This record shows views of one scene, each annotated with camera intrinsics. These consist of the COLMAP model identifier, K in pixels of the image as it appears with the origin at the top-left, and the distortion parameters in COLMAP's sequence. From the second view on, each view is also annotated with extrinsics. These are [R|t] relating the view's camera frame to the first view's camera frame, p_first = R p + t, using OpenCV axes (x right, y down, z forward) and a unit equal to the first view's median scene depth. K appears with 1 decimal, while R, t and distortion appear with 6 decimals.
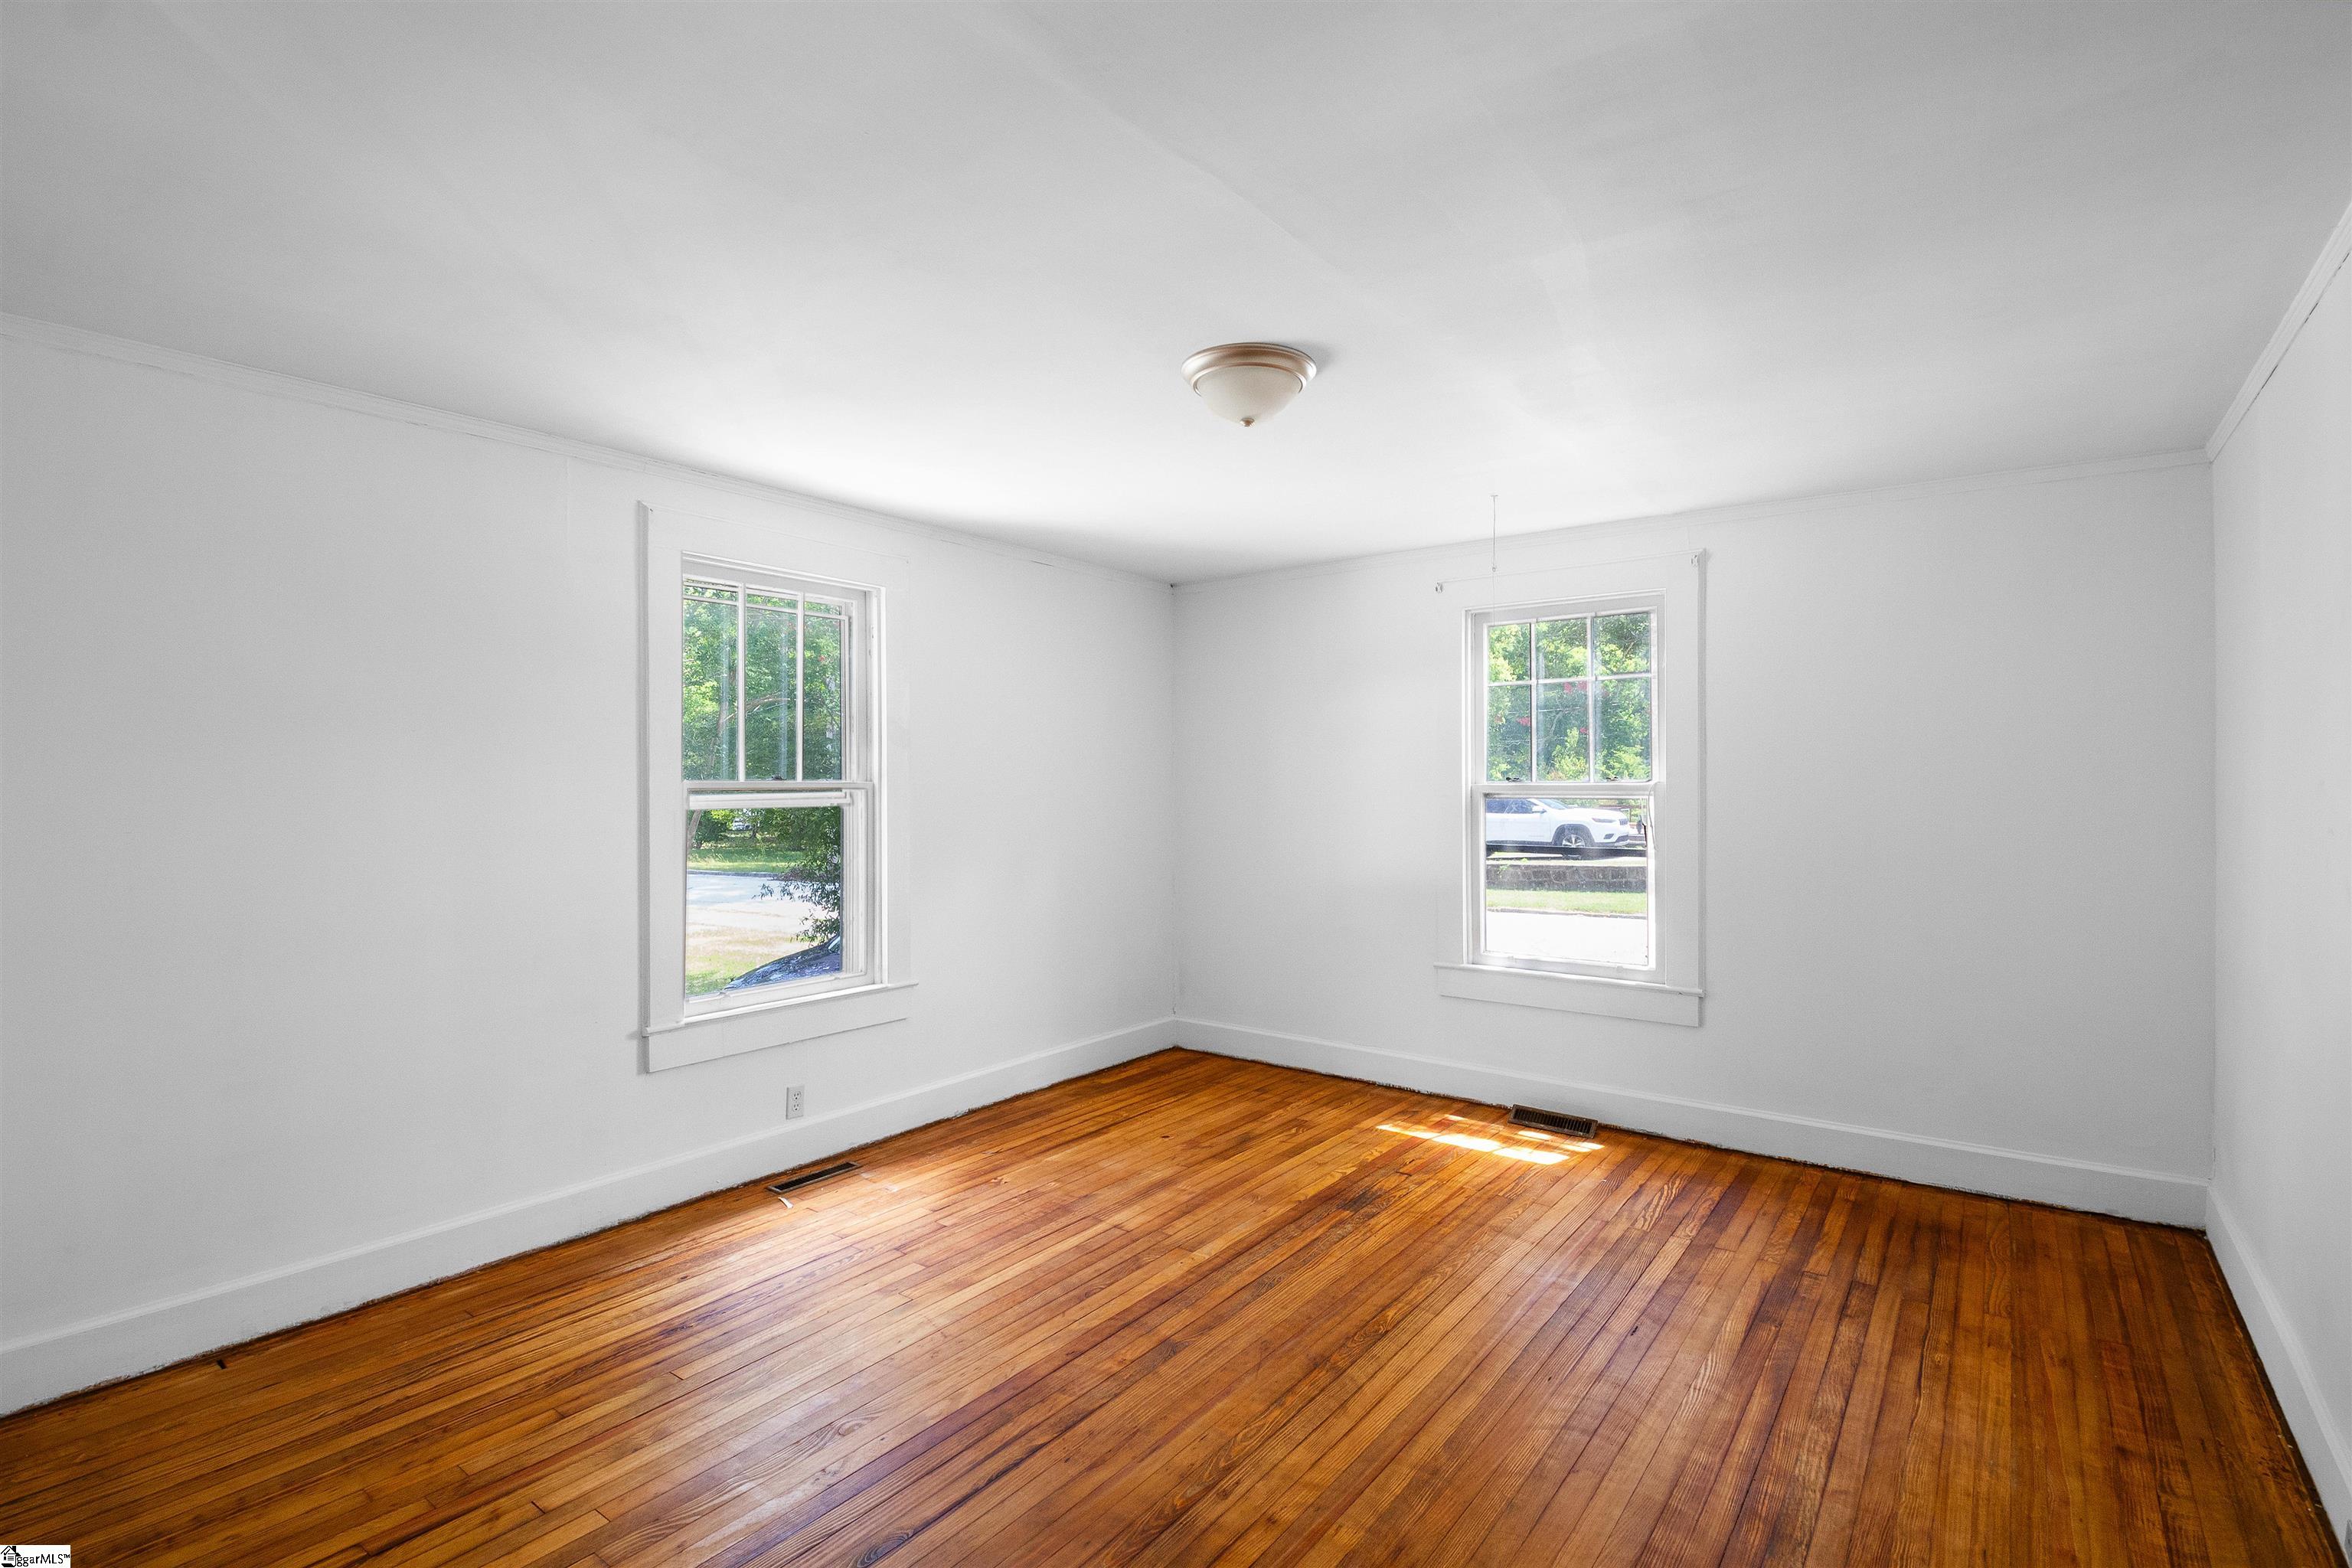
lens RADIAL K [[1132.6, 0, 1169.4], [0, 1132.6, 742.4], [0, 0, 1]] dist [-0.017089, -0.000500]
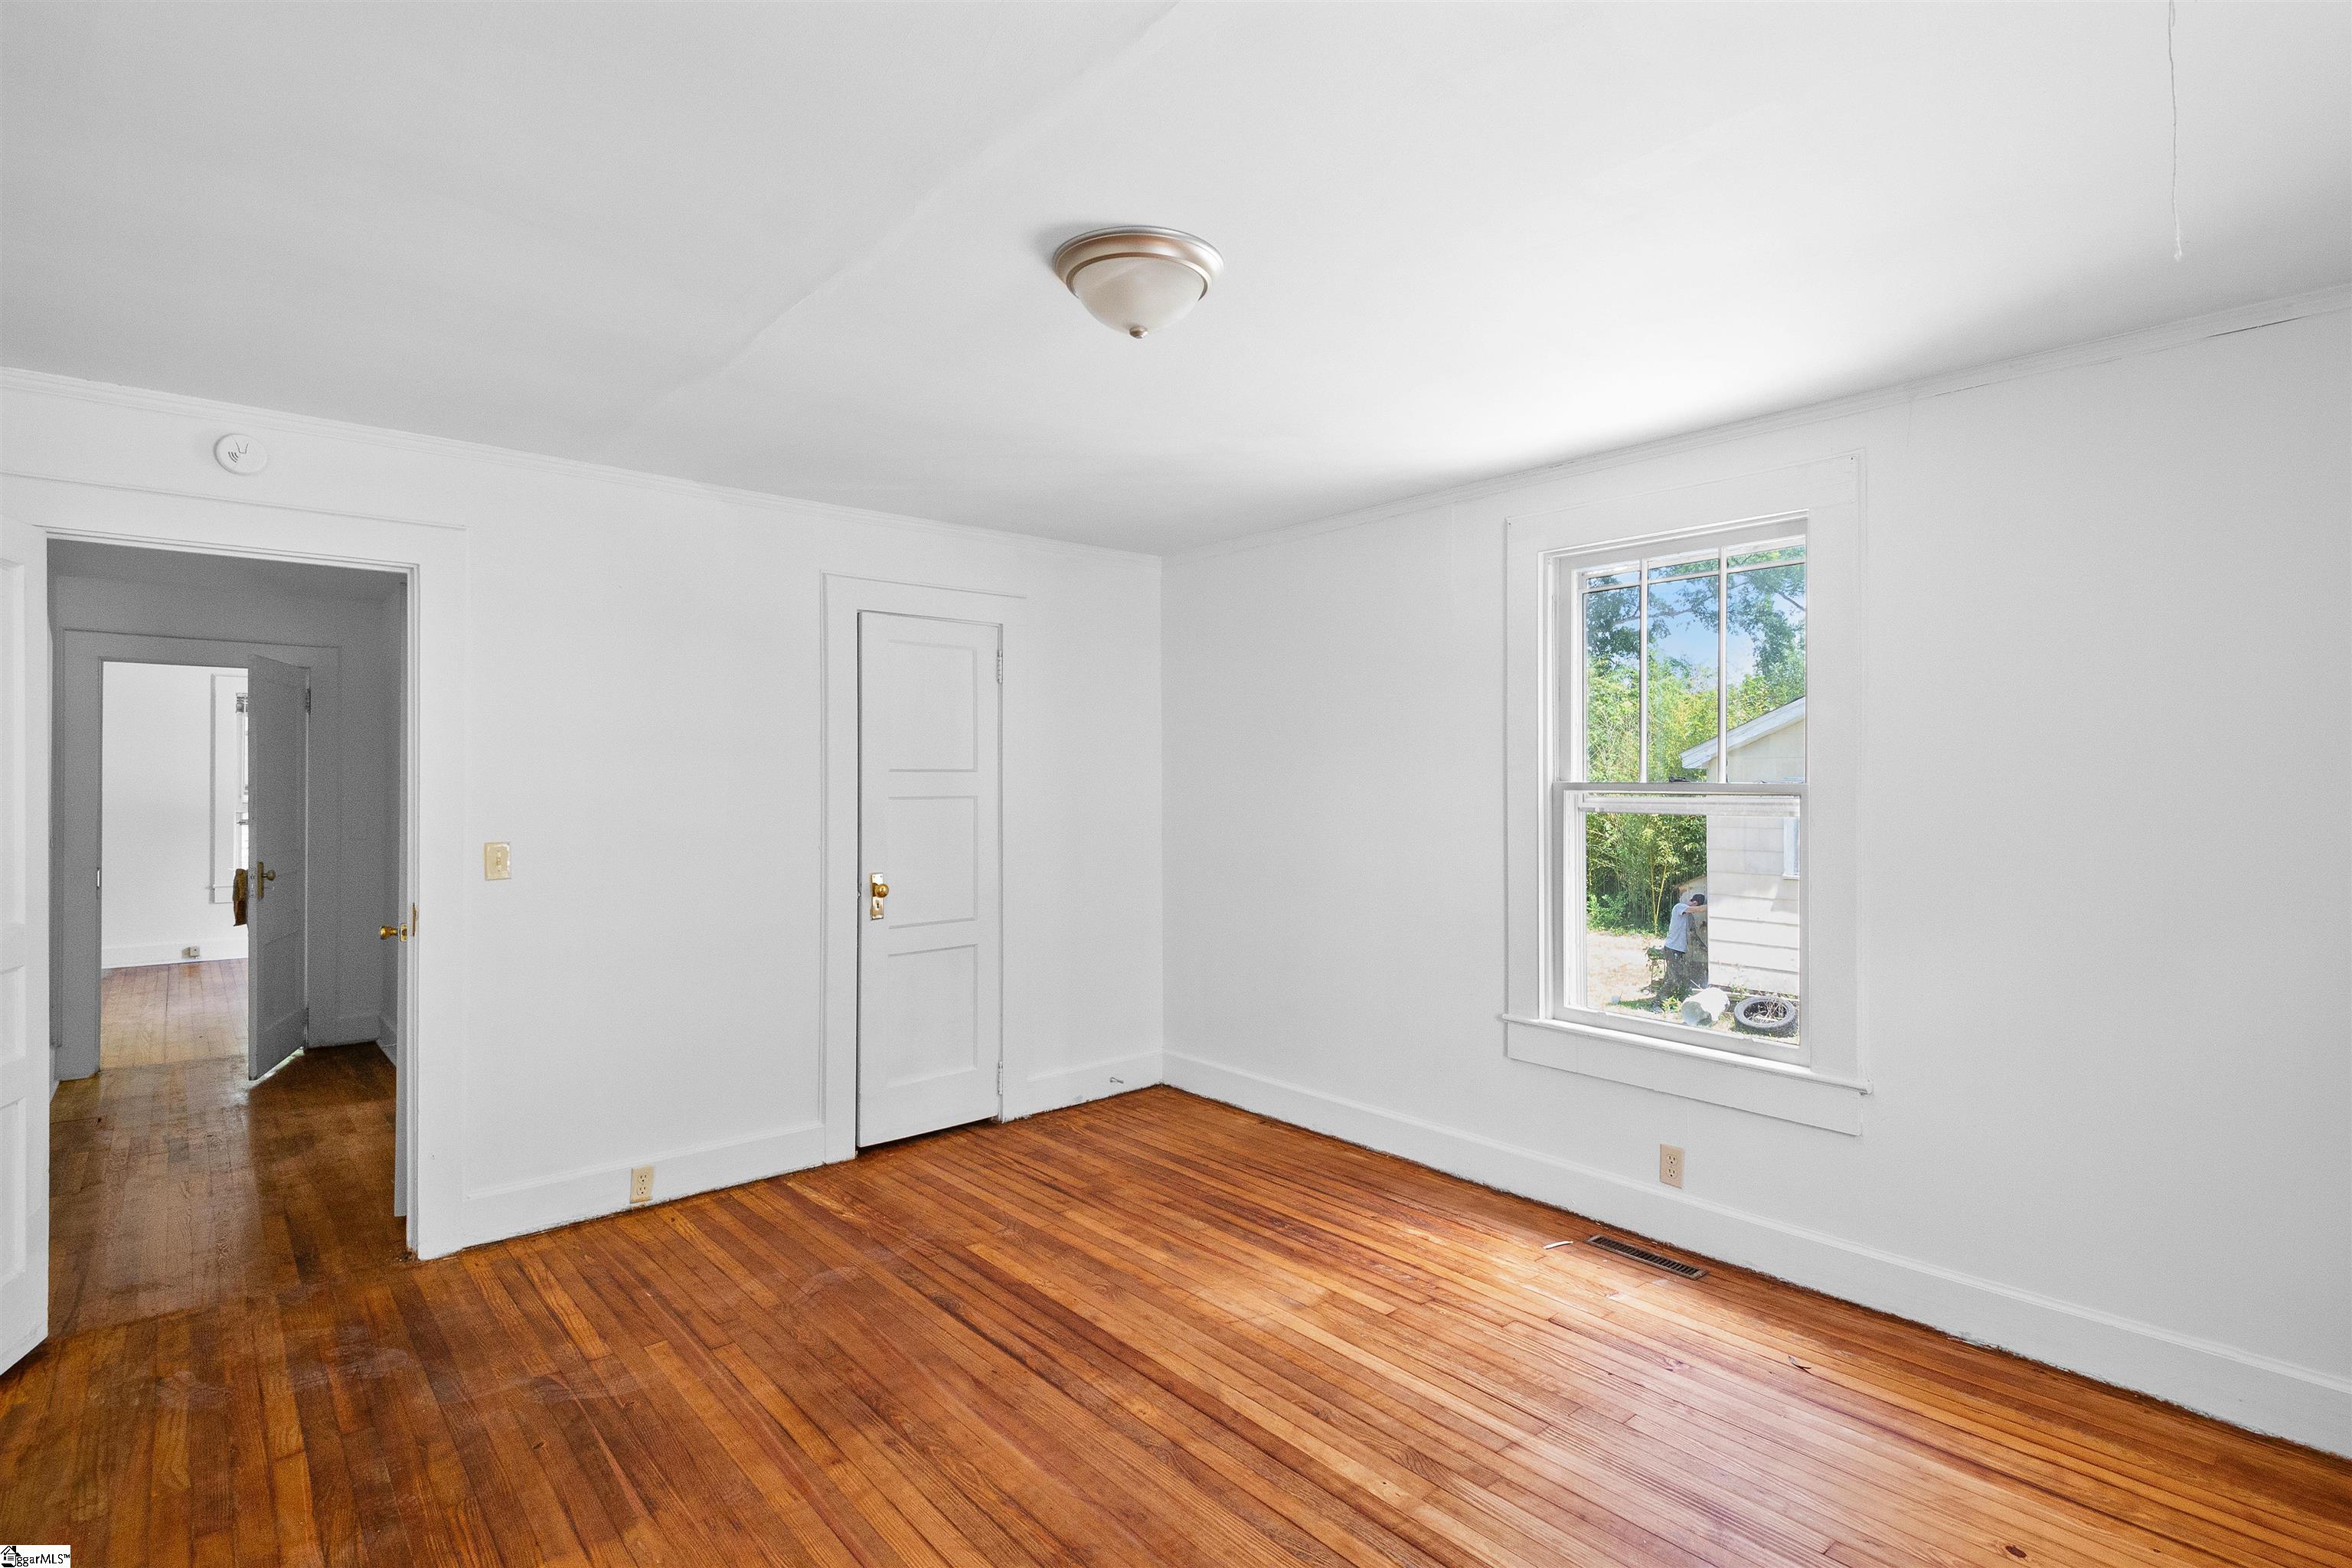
lens RADIAL K [[1138.8, 0, 1146.0], [0, 1138.8, 773.8], [0, 0, 1]] dist [0.049075, -0.022538]
pose [[-0.229170, 0.005032, -0.973373, 0.682887], [0.034369, 0.999405, -0.002926, 0.019154], [0.972779, -0.034125, -0.229207, 0.958638]]
